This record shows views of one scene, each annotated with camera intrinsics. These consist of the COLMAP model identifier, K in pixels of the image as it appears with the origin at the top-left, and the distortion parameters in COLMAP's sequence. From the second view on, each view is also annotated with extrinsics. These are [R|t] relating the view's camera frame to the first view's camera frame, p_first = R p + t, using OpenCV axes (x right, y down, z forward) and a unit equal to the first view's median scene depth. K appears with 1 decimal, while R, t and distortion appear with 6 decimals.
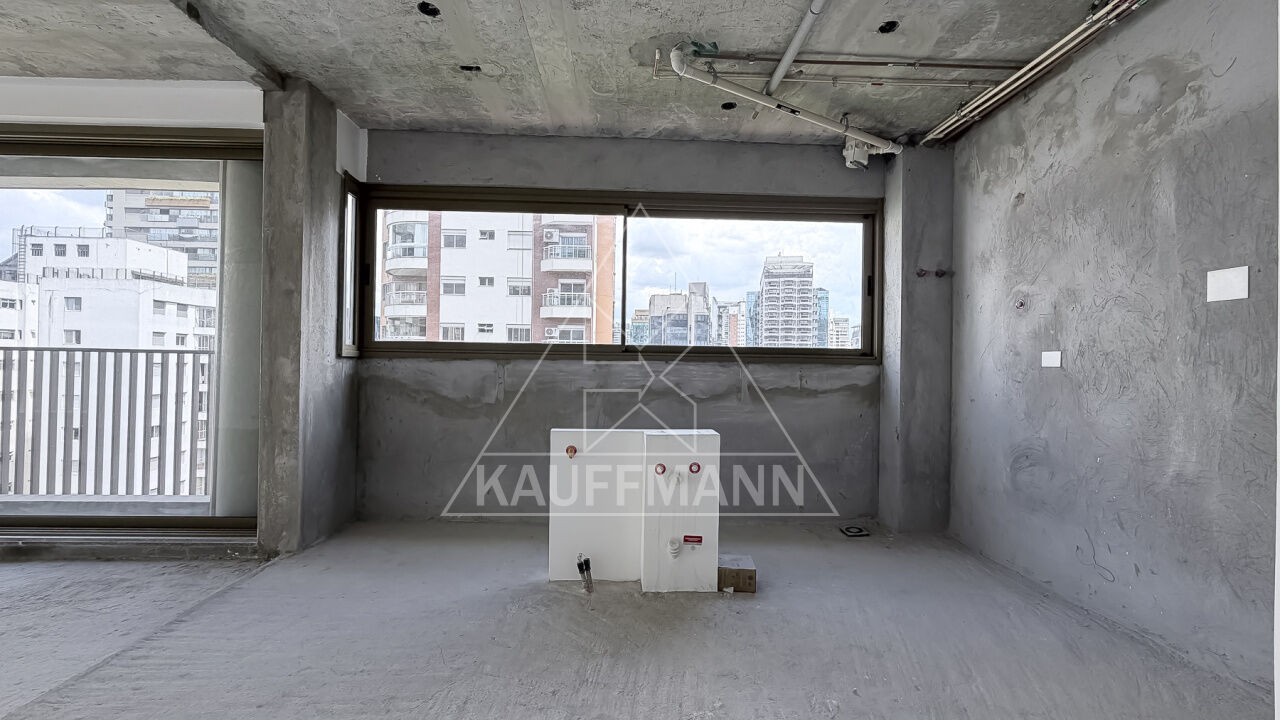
lens RADIAL K [[521.0, 0, 642.2], [0, 521.0, 360.2], [0, 0, 1]] dist [-0.007502, 0.002128]
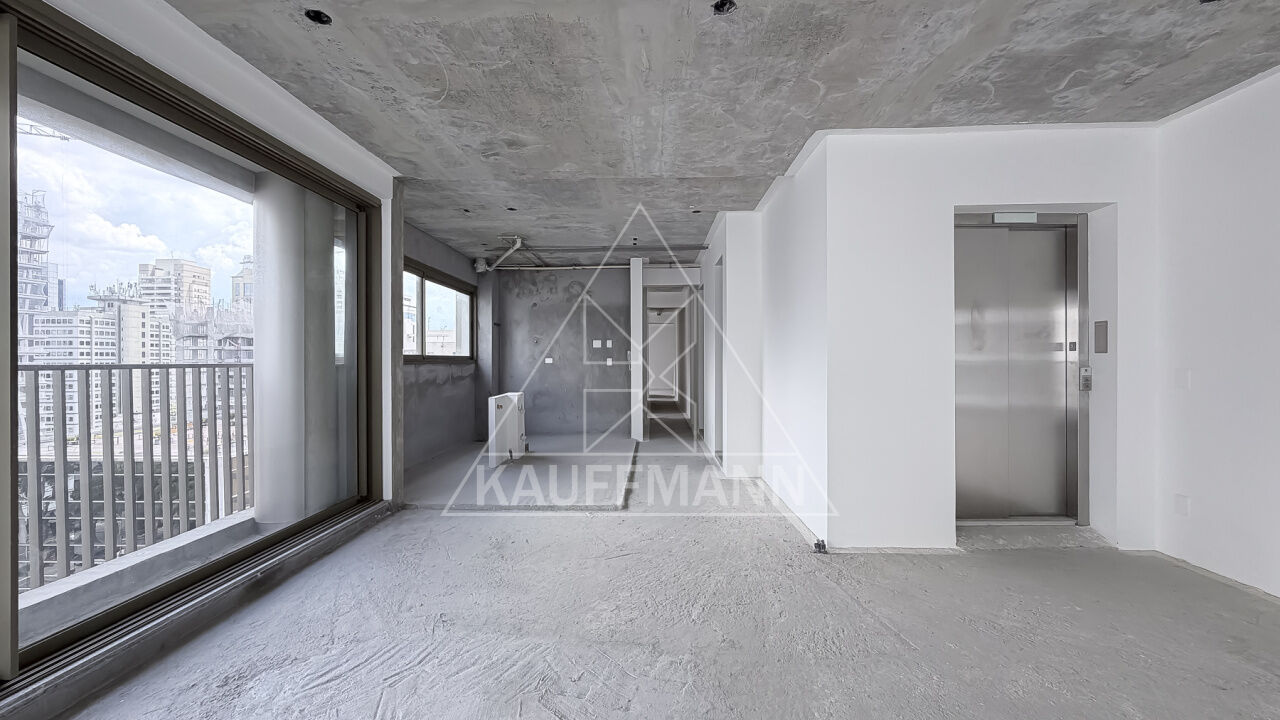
lens RADIAL K [[521.0, 0, 628.1], [0, 521.0, 358.7], [0, 0, 1]] dist [-0.007502, 0.002128]
pose [[0.076623, -0.012561, 0.996981, -2.190763], [-0.001938, 0.999917, 0.012747, -0.053392], [-0.997058, -0.002909, 0.076593, 0.276606]]
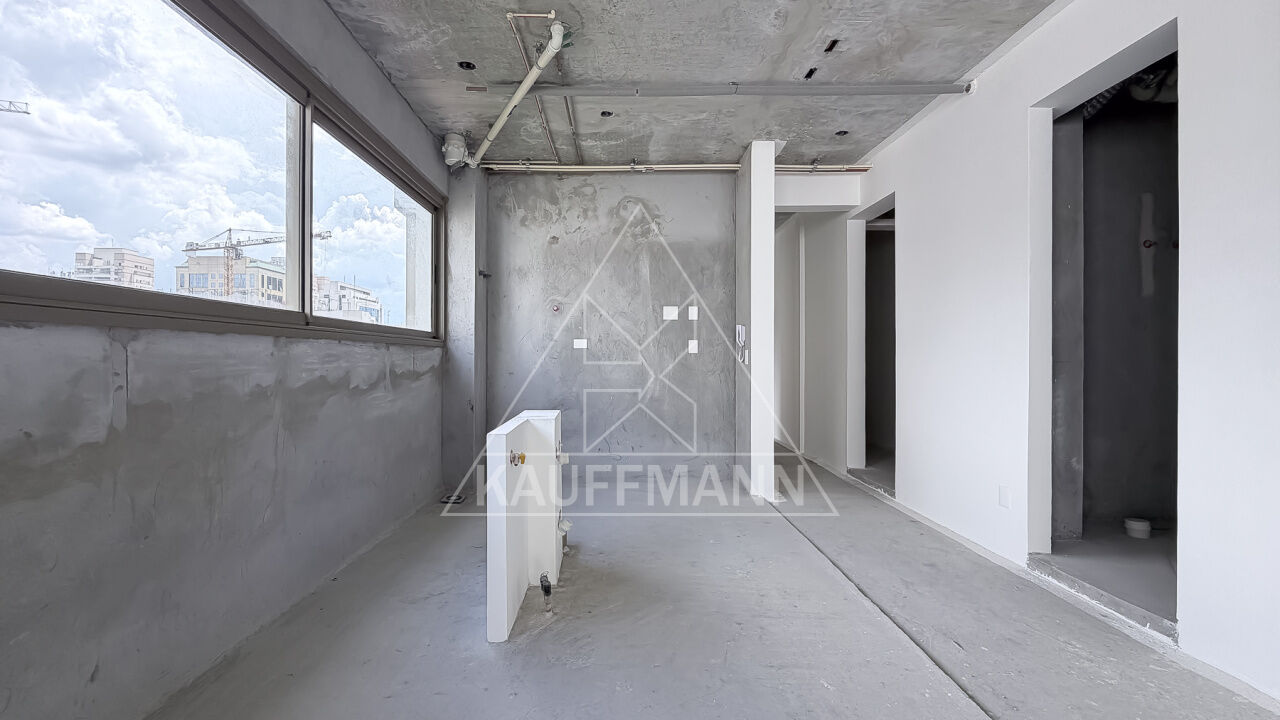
lens RADIAL K [[521.0, 0, 618.1], [0, 521.0, 358.2], [0, 0, 1]] dist [-0.007502, 0.002128]
pose [[0.033380, -0.015129, 0.999328, -0.853646], [-0.006232, 0.999863, 0.015346, 0.016864], [-0.999423, -0.006740, 0.033281, 0.788708]]
